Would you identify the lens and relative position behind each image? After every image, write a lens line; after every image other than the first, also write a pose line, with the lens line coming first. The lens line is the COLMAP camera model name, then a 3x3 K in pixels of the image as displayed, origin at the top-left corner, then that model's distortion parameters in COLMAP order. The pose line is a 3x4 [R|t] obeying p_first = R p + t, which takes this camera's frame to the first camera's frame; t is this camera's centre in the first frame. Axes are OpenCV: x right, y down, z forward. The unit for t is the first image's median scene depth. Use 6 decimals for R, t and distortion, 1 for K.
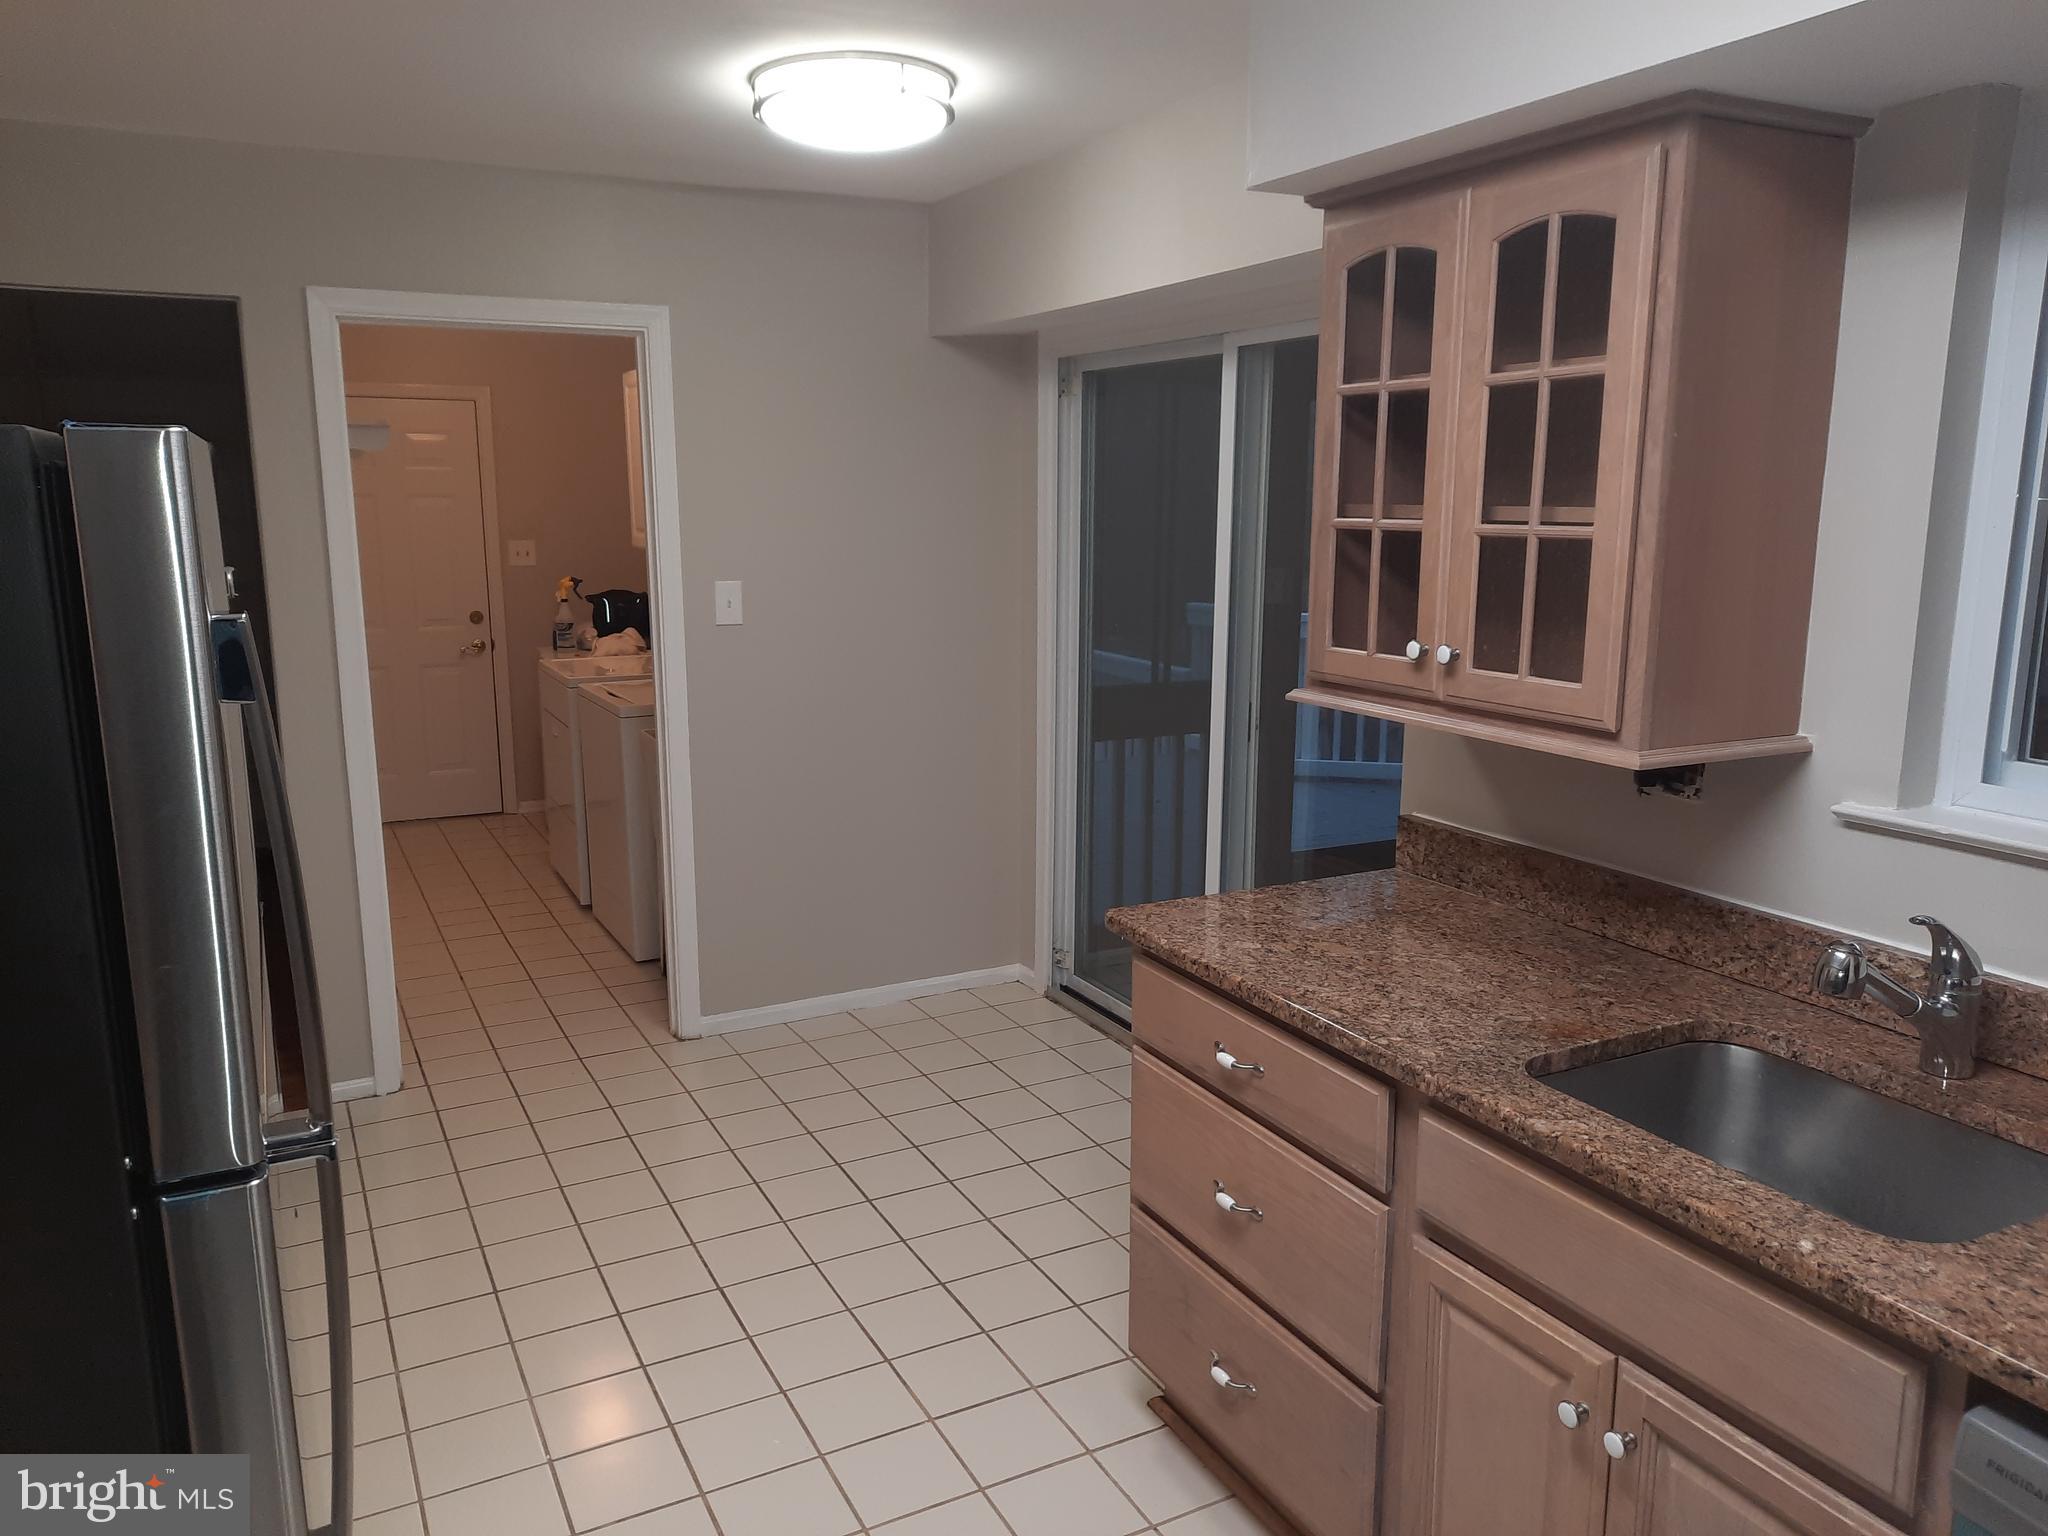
lens RADIAL K [[1488.6, 0, 1016.1], [0, 1488.6, 768.7], [0, 0, 1]] dist [0.065578, 0.002239]
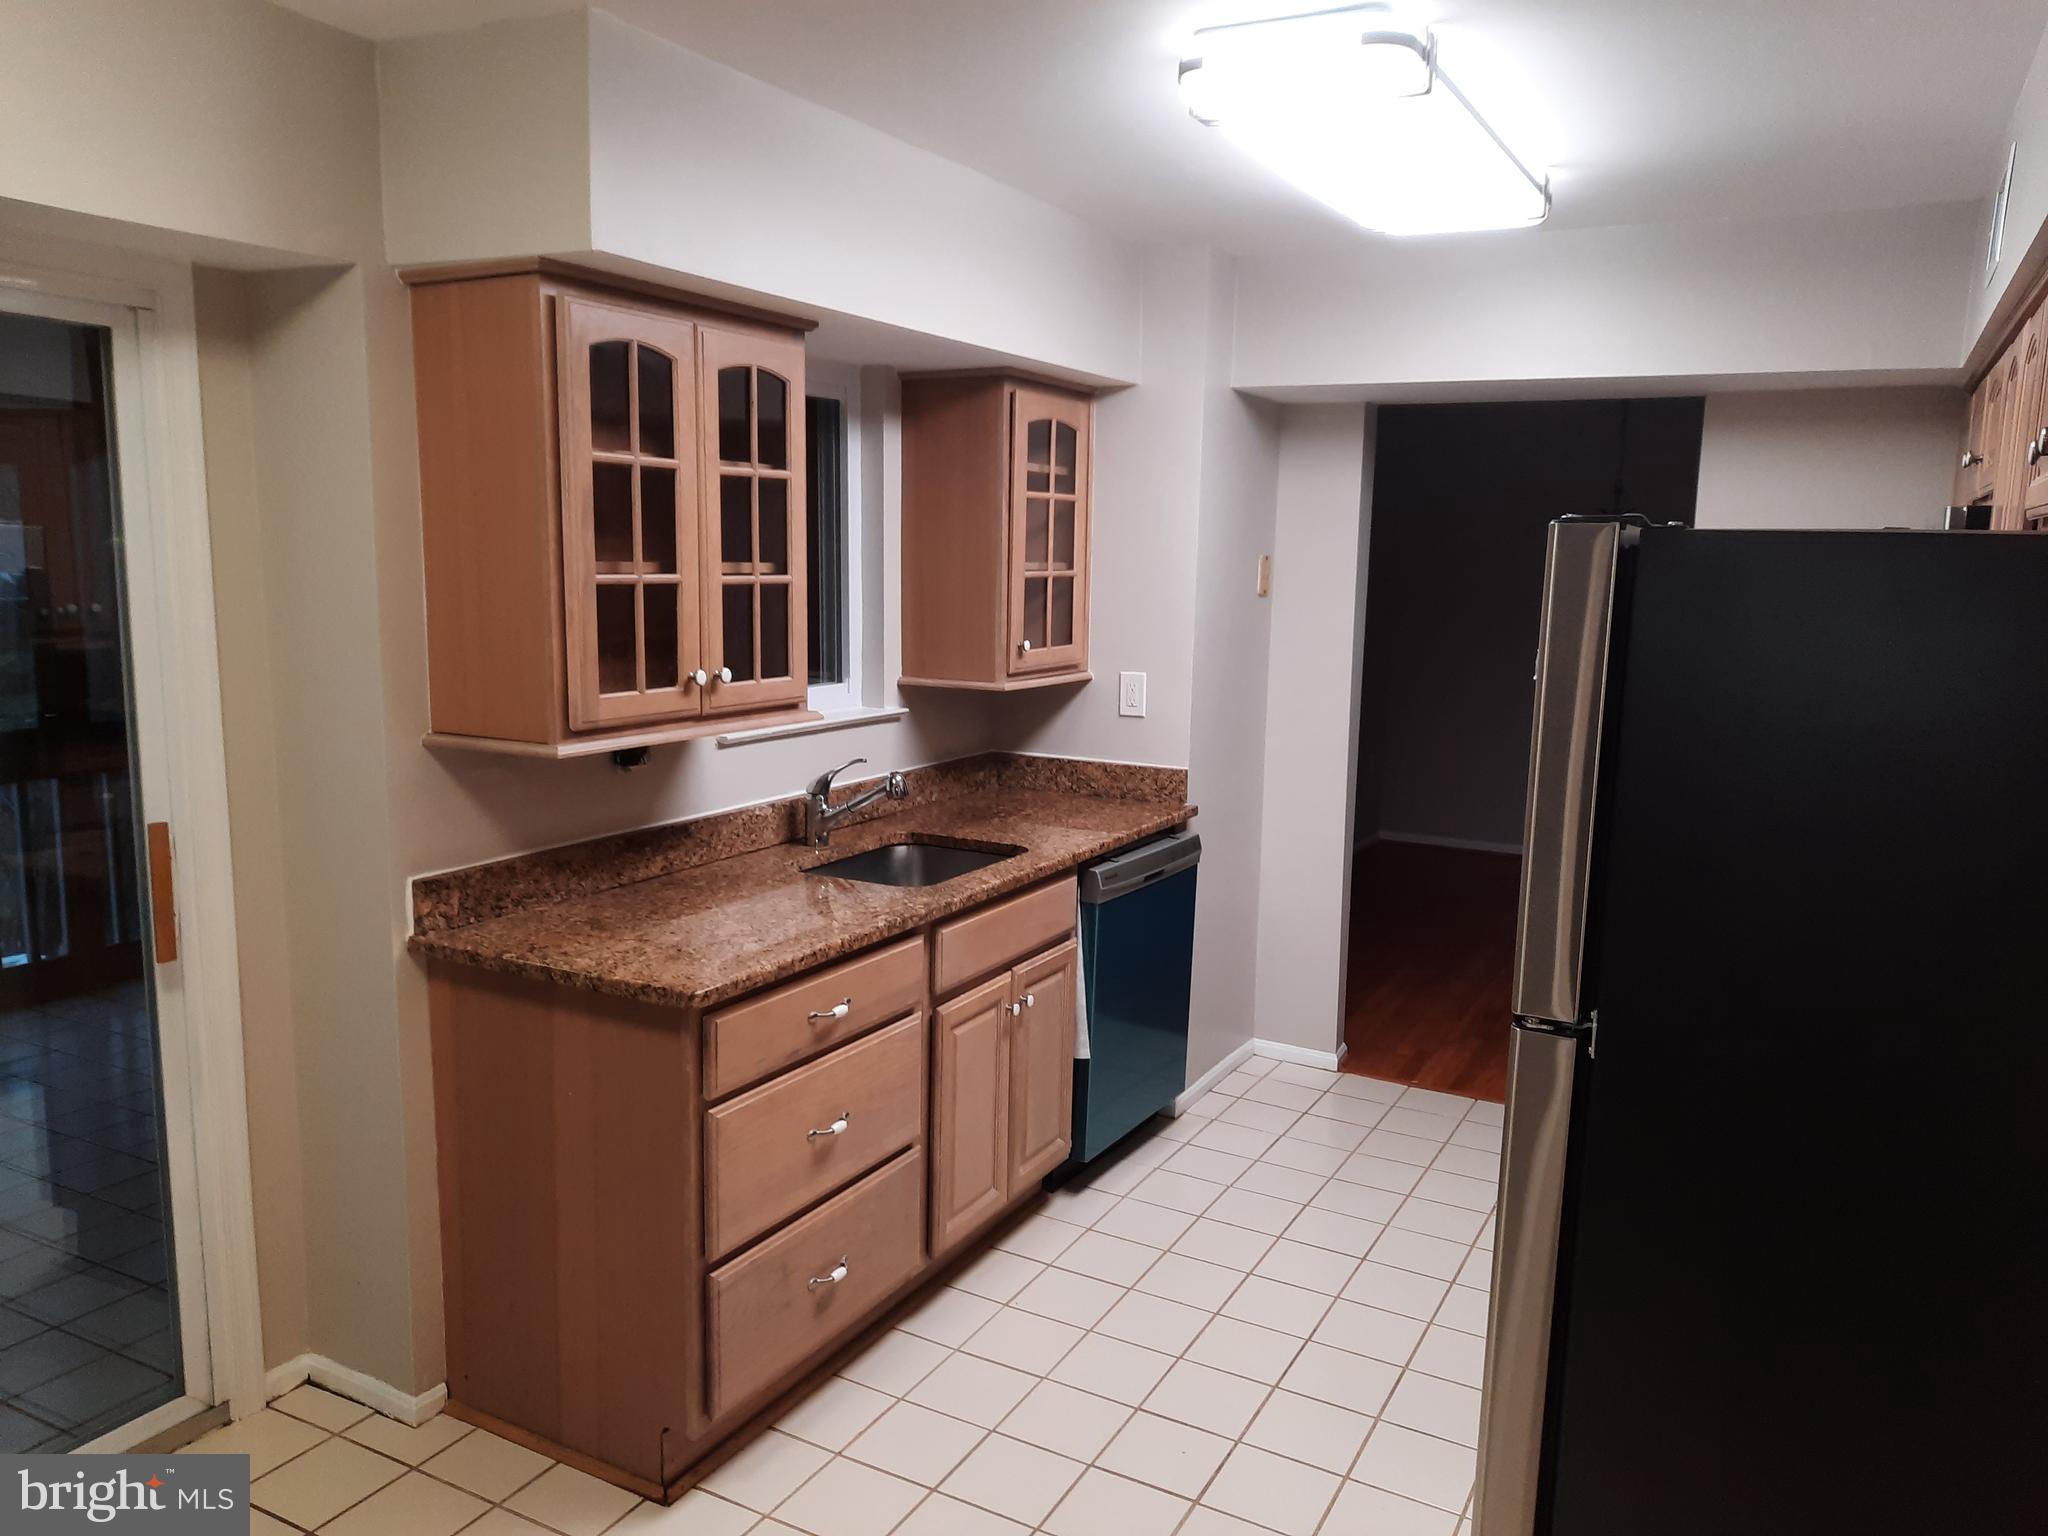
lens RADIAL K [[1488.6, 0, 1018.0], [0, 1488.6, 777.1], [0, 0, 1]] dist [0.065578, 0.002239]
pose [[-0.551456, -0.135952, 0.823051, -0.938340], [0.138405, 0.958045, 0.250984, -0.282010], [-0.822642, 0.252321, -0.509504, 1.471976]]
